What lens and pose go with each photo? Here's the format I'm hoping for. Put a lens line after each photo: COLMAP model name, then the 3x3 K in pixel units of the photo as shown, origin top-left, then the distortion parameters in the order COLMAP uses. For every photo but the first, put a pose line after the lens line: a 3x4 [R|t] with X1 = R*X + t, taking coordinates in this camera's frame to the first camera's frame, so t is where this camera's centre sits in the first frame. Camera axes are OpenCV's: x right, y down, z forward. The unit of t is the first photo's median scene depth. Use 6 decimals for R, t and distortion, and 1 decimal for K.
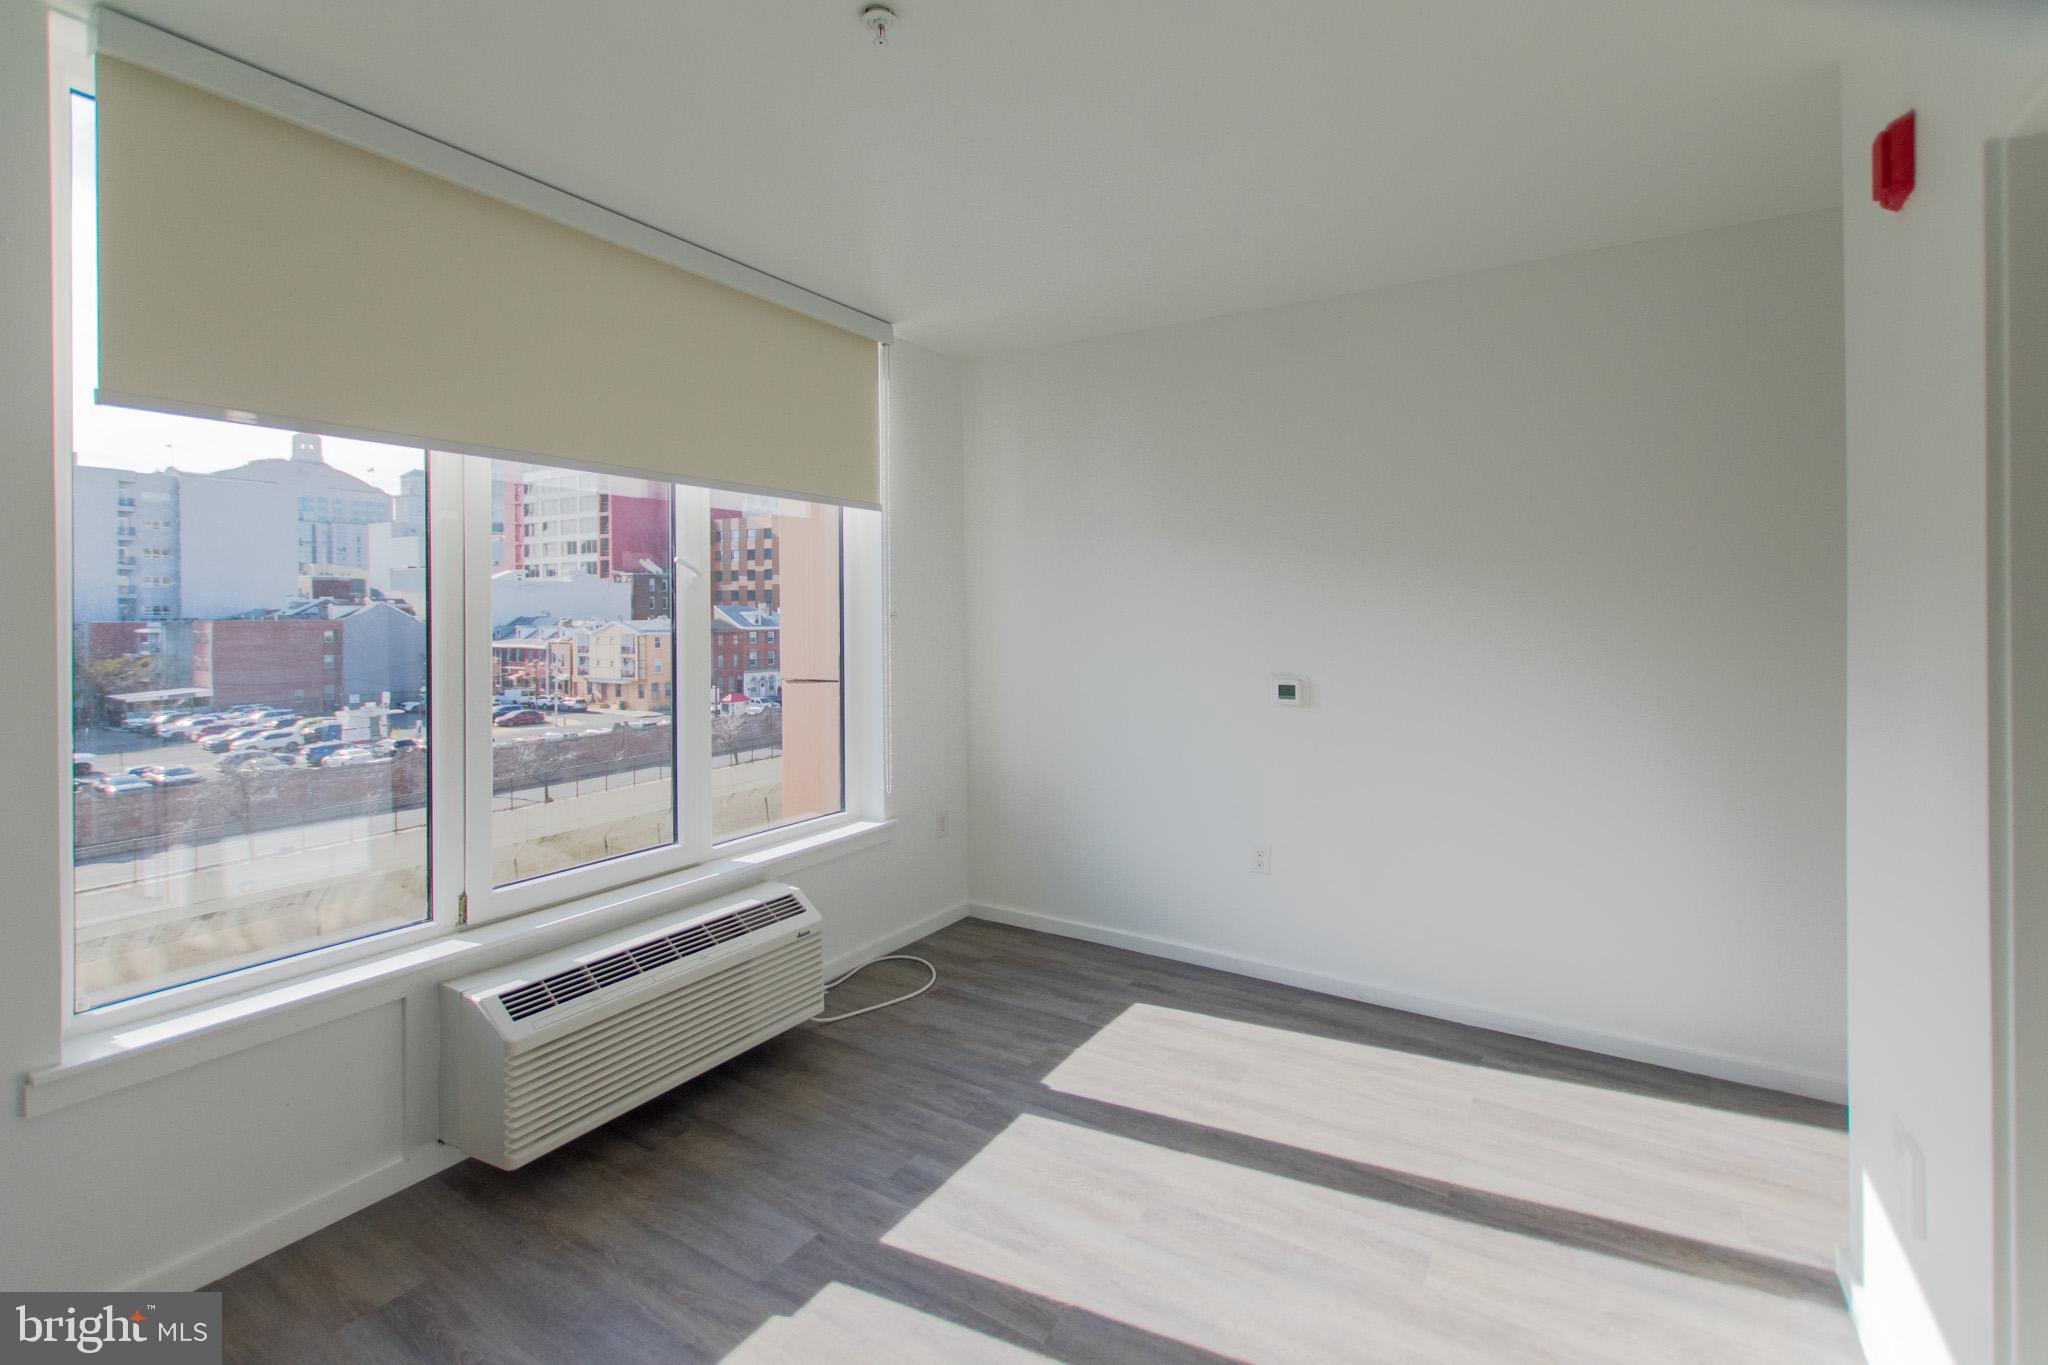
lens RADIAL K [[891.7, 0, 1091.8], [0, 891.7, 587.4], [0, 0, 1]] dist [0.010129, -0.003763]
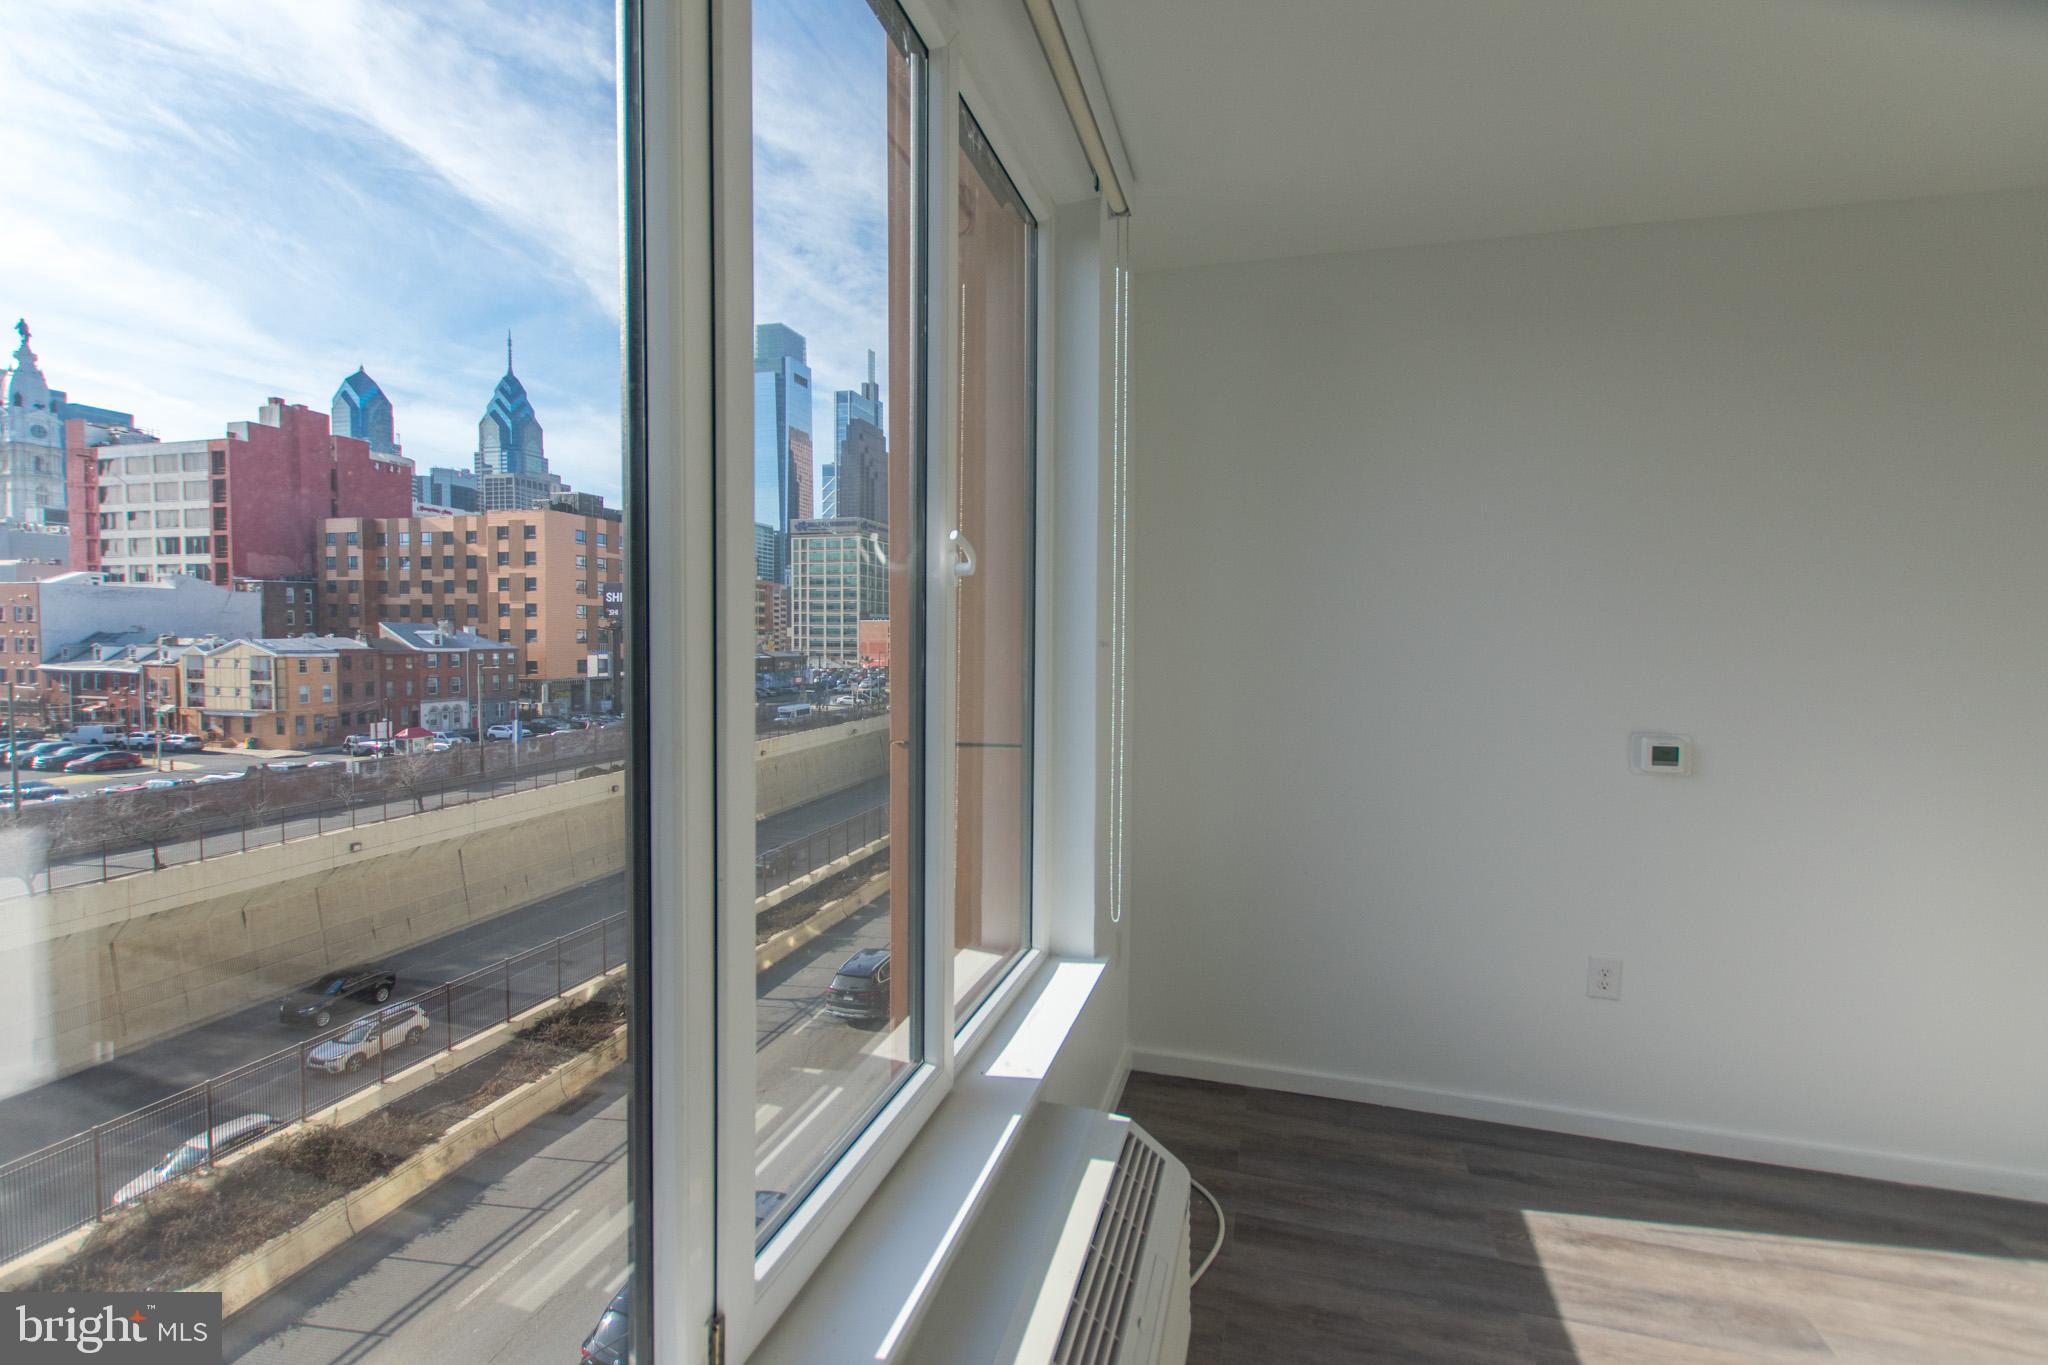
lens RADIAL K [[891.7, 0, 1037.0], [0, 891.7, 652.5], [0, 0, 1]] dist [0.010129, -0.003763]
pose [[0.967818, 0.012918, 0.251320, -0.466327], [-0.023518, 0.998954, 0.039220, 0.011546], [-0.250550, -0.043869, 0.967109, 0.408116]]
